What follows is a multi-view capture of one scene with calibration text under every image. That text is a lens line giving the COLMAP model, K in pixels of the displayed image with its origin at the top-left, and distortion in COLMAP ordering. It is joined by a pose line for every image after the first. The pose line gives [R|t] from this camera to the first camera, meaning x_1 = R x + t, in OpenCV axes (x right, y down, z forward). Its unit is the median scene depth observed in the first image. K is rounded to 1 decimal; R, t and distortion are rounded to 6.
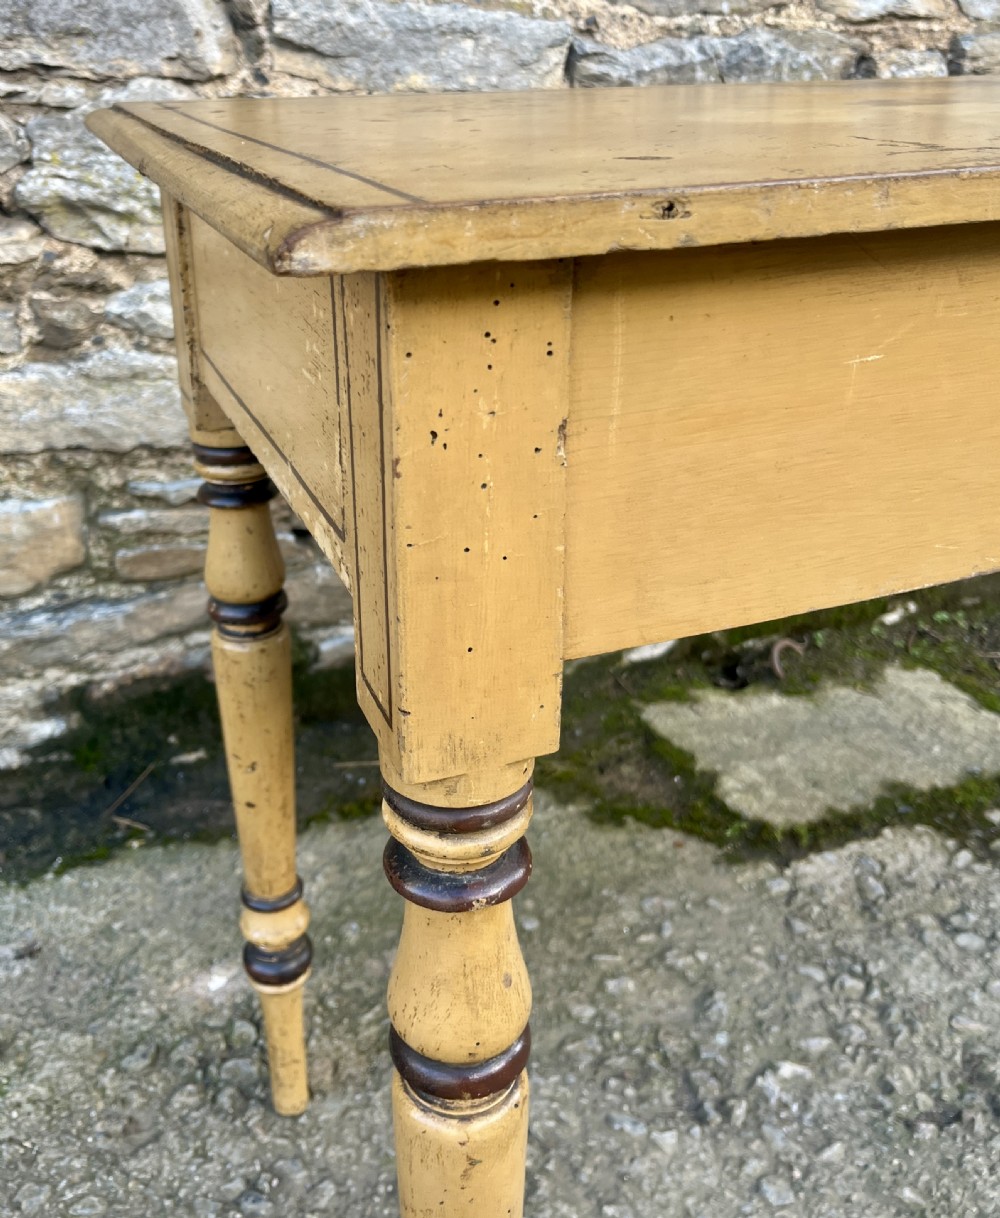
lens RADIAL K [[1183.7, 0, 436.8], [0, 1183.7, 470.9], [0, 0, 1]] dist [0.012810, 0.000000]
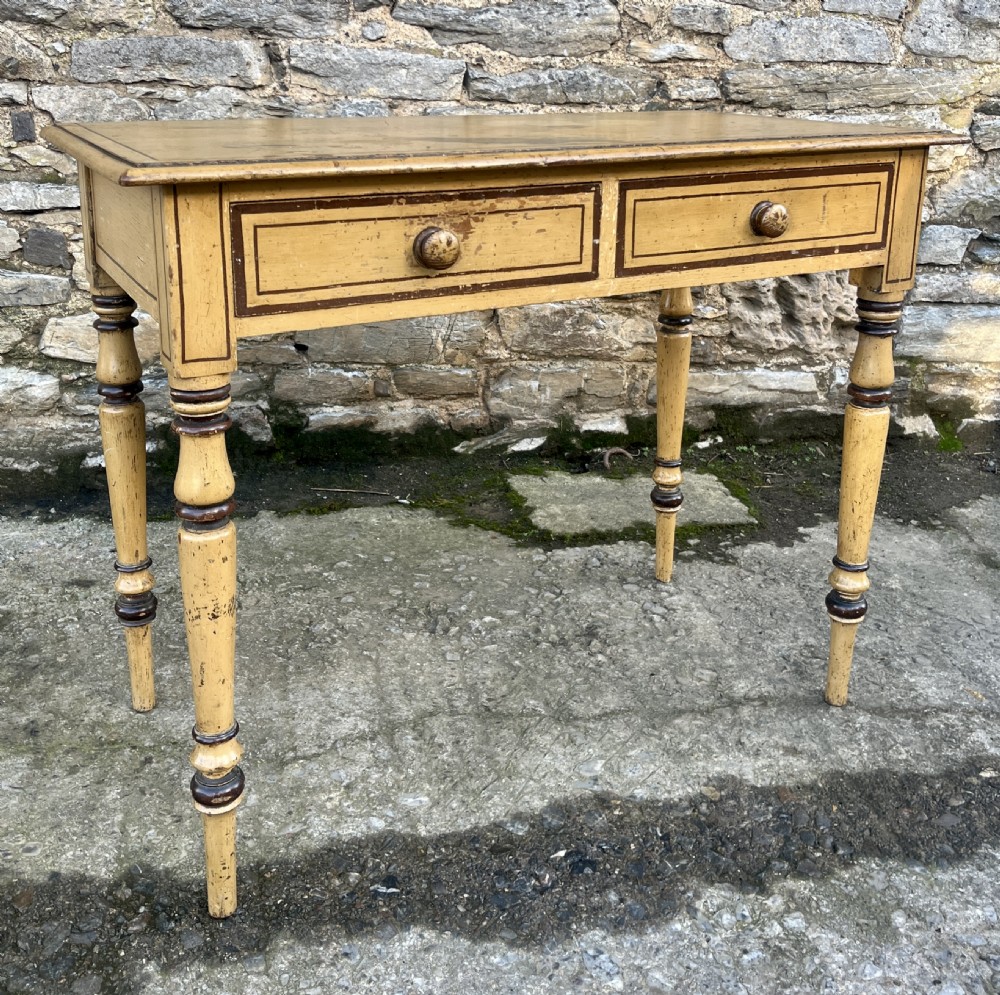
lens RADIAL K [[1134.4, 0, 476.9], [0, 1134.4, 335.8], [0, 0, 1]] dist [0.031468, 0.000000]
pose [[0.989595, 0.058568, -0.131423, 0.388274], [-0.068112, 0.995265, -0.069342, 0.146827], [0.126739, 0.077572, 0.988898, -0.647960]]
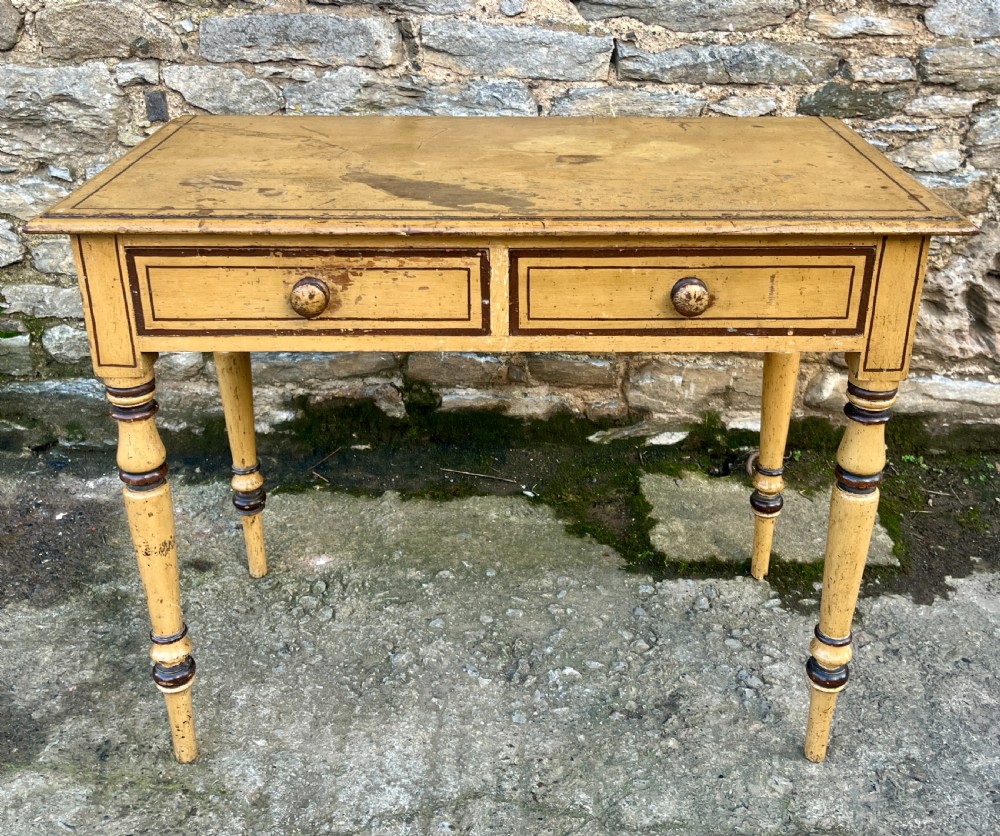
lens RADIAL K [[1068.8, 0, 515.5], [0, 1068.8, 335.6], [0, 0, 1]] dist [0.027662, 0.000000]
pose [[0.935312, 0.158432, -0.316372, 0.522431], [-0.126748, 0.984835, 0.118468, -0.146277], [0.330344, -0.070705, 0.941209, -0.423186]]
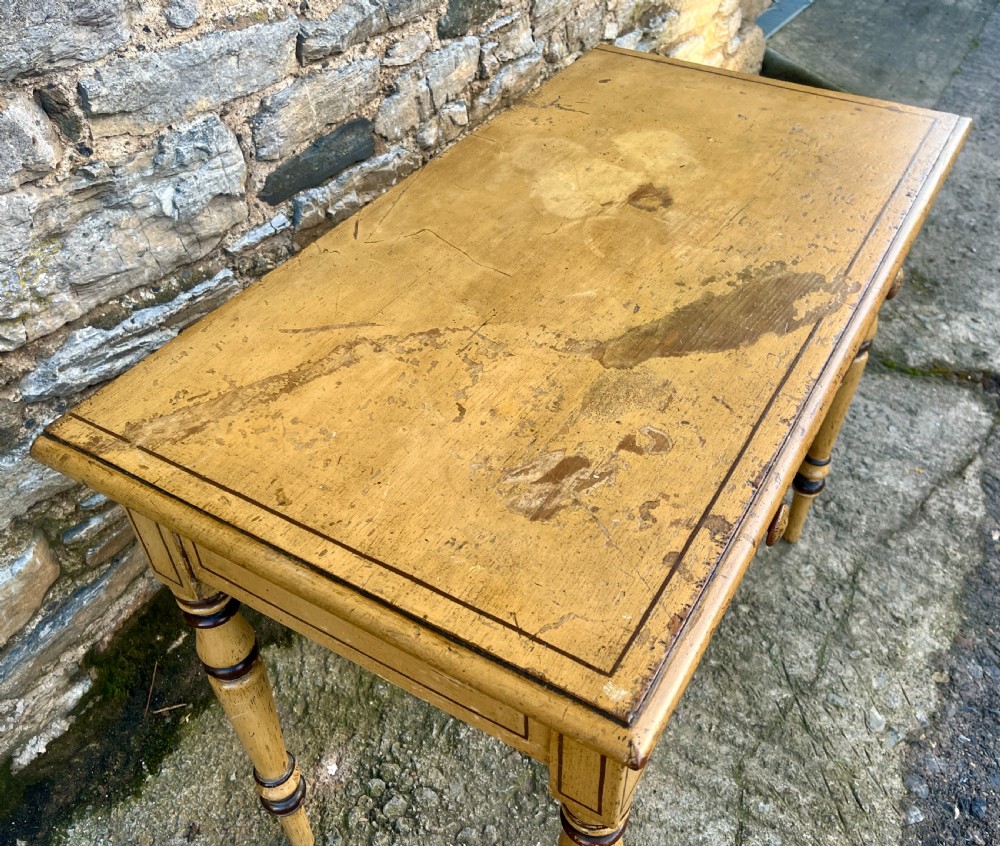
lens RADIAL K [[910.0, 0, 543.6], [0, 910.0, 418.3], [0, 0, 1]] dist [0.023080, 0.000000]
pose [[0.760855, -0.413774, 0.499891, -0.341181], [0.177858, 0.873812, 0.452570, -0.411789], [-0.624073, -0.255431, 0.738437, 0.055390]]
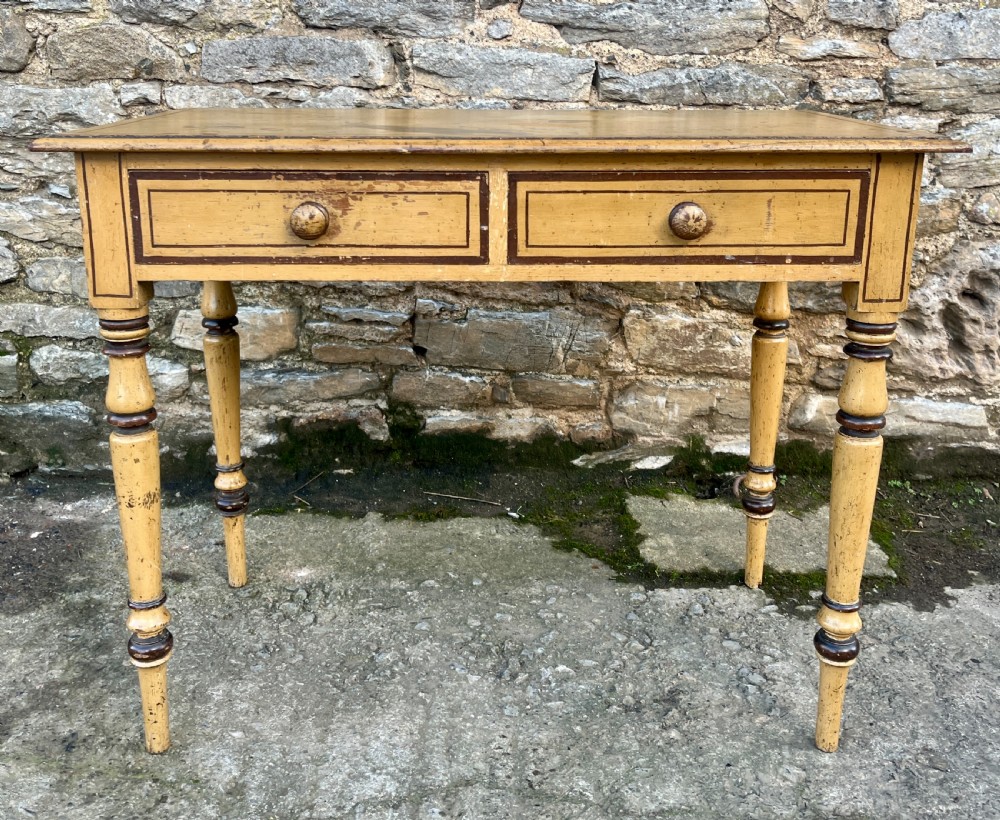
lens RADIAL K [[1030.9, 0, 488.2], [0, 1030.9, 311.3], [0, 0, 1]] dist [0.028893, 0.000000]
pose [[0.937087, 0.108168, -0.331915, 0.509510], [-0.128200, 0.990981, -0.038992, 0.048432], [0.324704, 0.079090, 0.942503, -0.397017]]
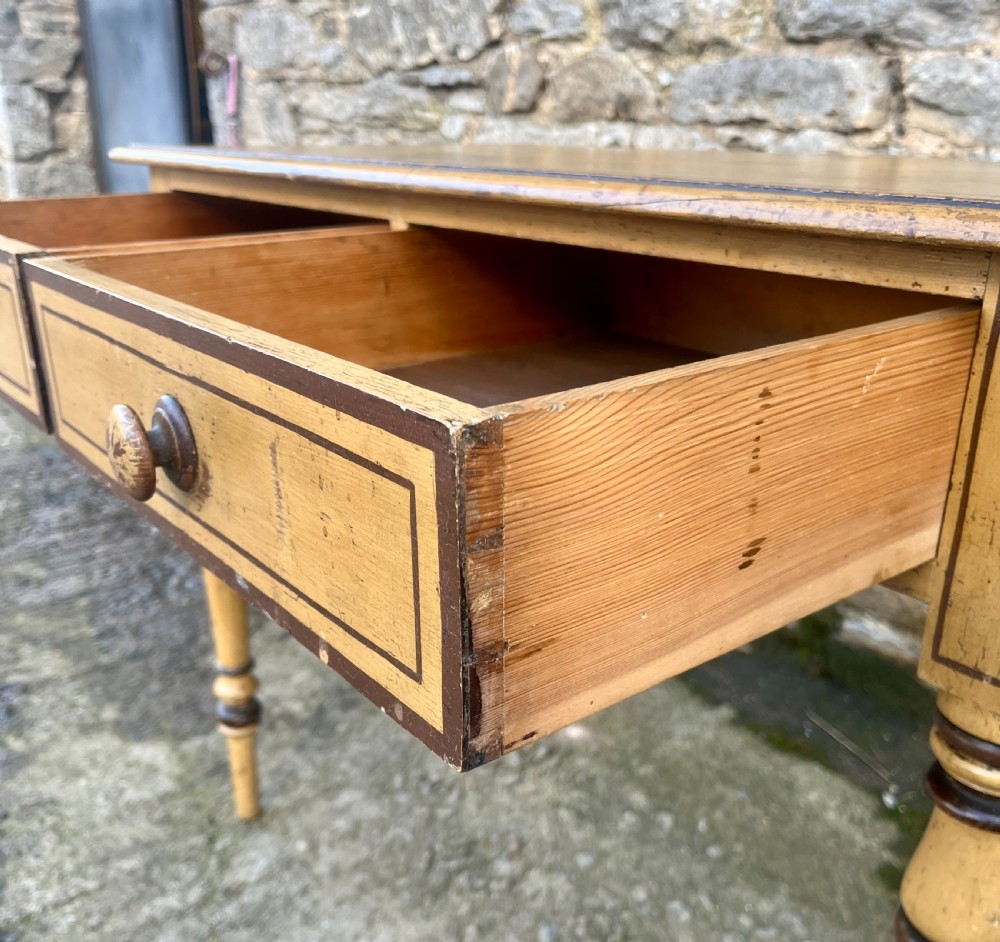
lens RADIAL K [[1028.6, 0, 506.2], [0, 1028.6, 529.5], [0, 0, 1]] dist [0.006857, 0.000000]
pose [[0.299729, 0.372087, -0.878472, 0.761683], [-0.314257, 0.907924, 0.277339, -0.130504], [0.900780, 0.192940, 0.389062, 0.317505]]
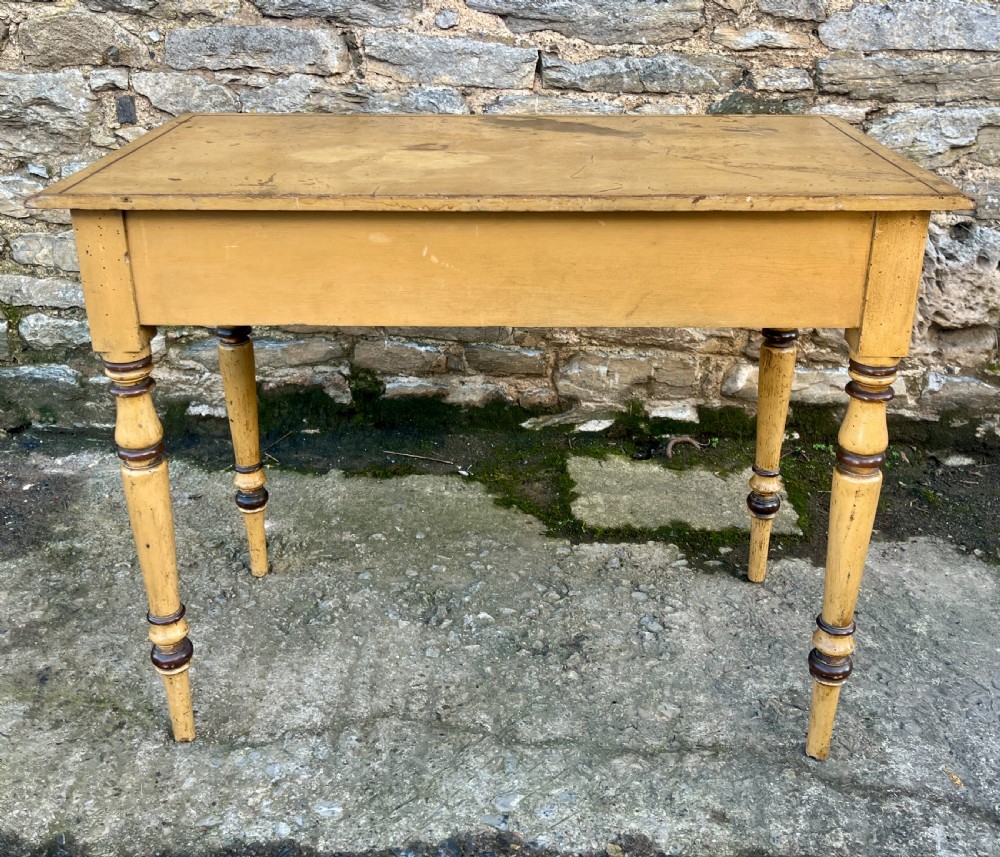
lens RADIAL K [[1013.6, 0, 497.9], [0, 1013.6, 345.6], [0, 0, 1]] dist [0.031204, 0.000000]
pose [[0.930007, 0.147400, -0.336689, 0.648983], [-0.135322, 0.989031, 0.059201, -0.028891], [0.341722, -0.009496, 0.939753, -0.442215]]
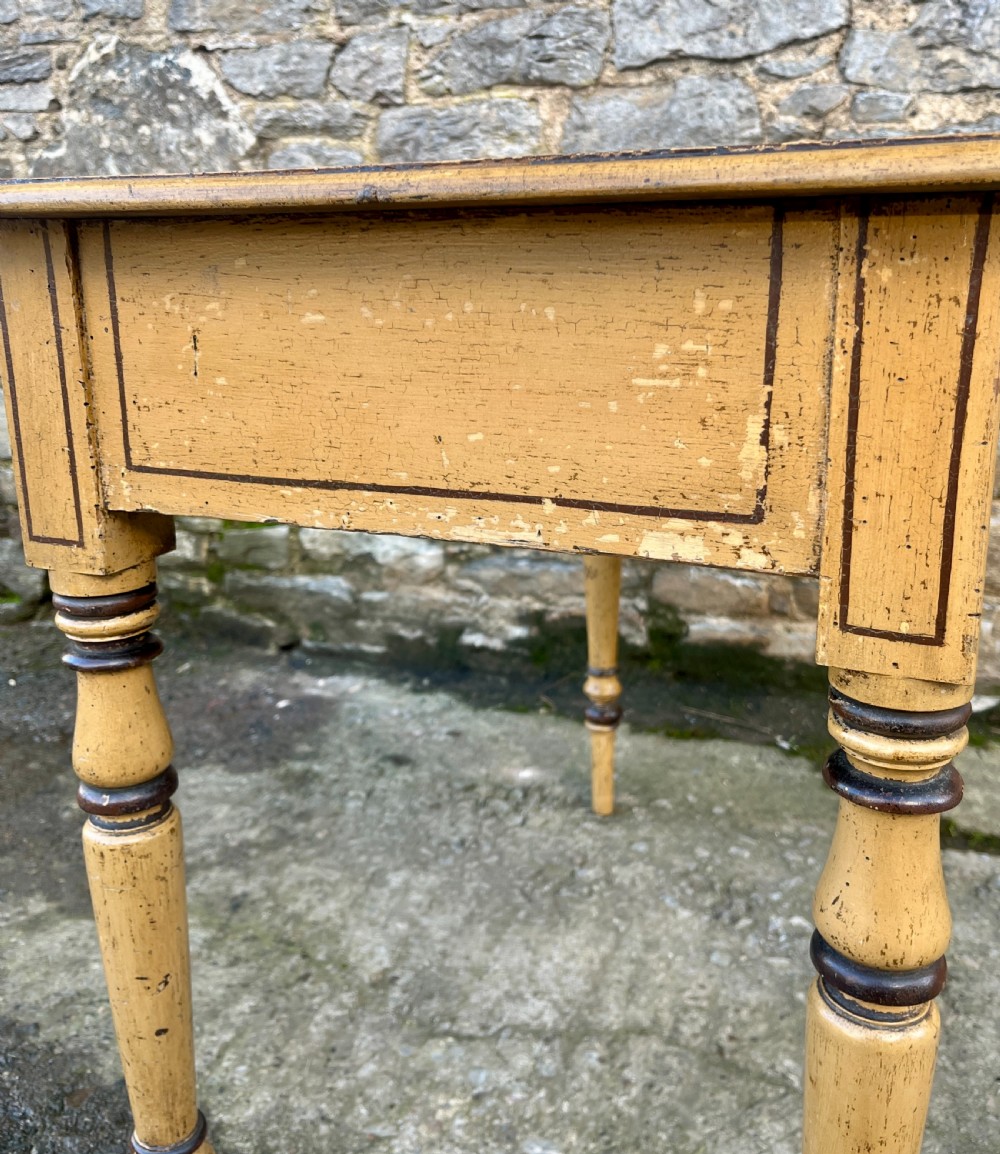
lens RADIAL K [[1042.0, 0, 515.4], [0, 1042.0, 520.0], [0, 0, 1]] dist [0.047616, -0.059954]
pose [[0.772992, 0.134638, -0.619965, 0.586064], [-0.198294, 0.979535, -0.034514, 0.123047], [0.602630, 0.149614, 0.783870, -0.178048]]
